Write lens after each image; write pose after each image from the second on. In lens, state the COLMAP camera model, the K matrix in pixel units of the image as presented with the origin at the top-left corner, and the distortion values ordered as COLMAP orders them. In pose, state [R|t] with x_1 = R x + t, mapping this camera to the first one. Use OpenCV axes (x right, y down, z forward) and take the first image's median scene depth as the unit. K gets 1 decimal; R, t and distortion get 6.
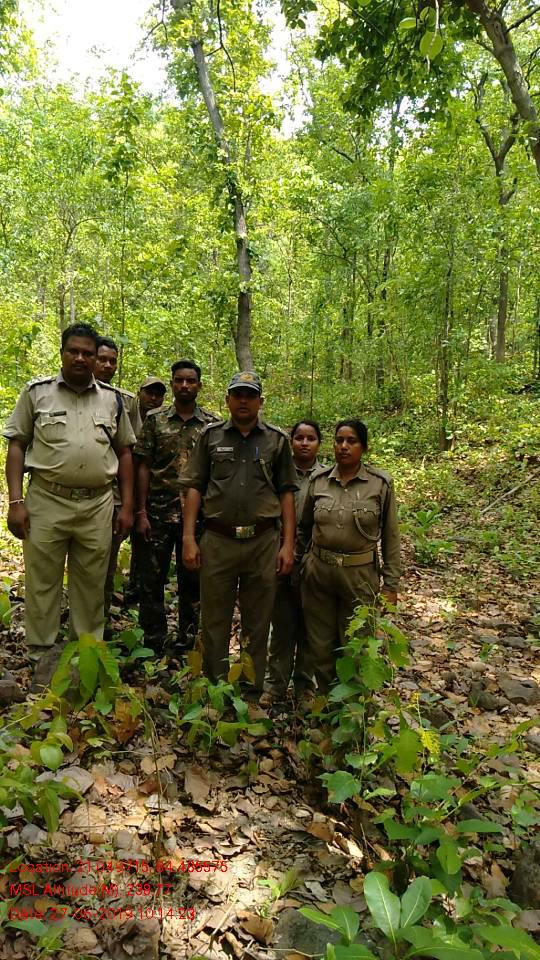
lens RADIAL K [[638.8, 0, 297.4], [0, 638.8, 482.6], [0, 0, 1]] dist [-0.023306, -0.001635]
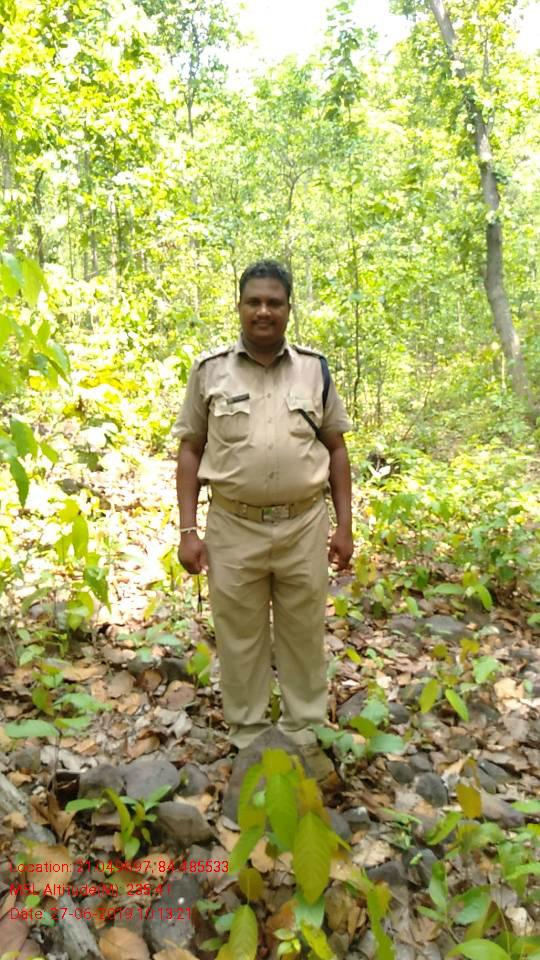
lens RADIAL K [[638.8, 0, 297.4], [0, 638.8, 482.6], [0, 0, 1]] dist [-0.023306, -0.001635]
pose [[0.922503, -0.041097, -0.383795, -0.017048], [0.066103, 0.996447, 0.052188, -0.015166], [0.380287, -0.073513, 0.921942, 0.115981]]
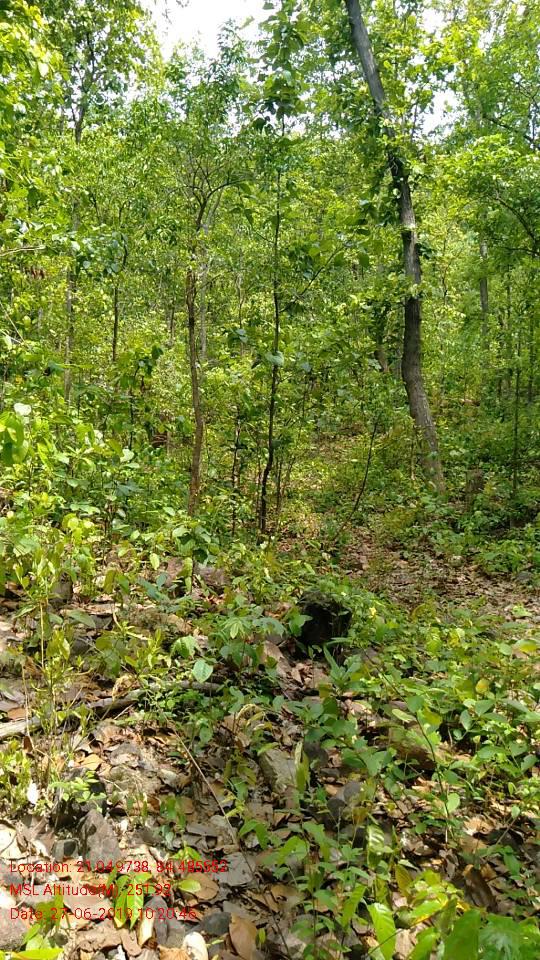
lens RADIAL K [[622.0, 0, 270.0], [0, 622.0, 480.0], [0, 0, 1]] dist [0.007093, 0.001452]
pose [[0.974721, 0.000028, -0.223426, -0.131154], [-0.008718, 0.999243, -0.037905, -0.070945], [0.223256, 0.038895, 0.973984, 0.350221]]
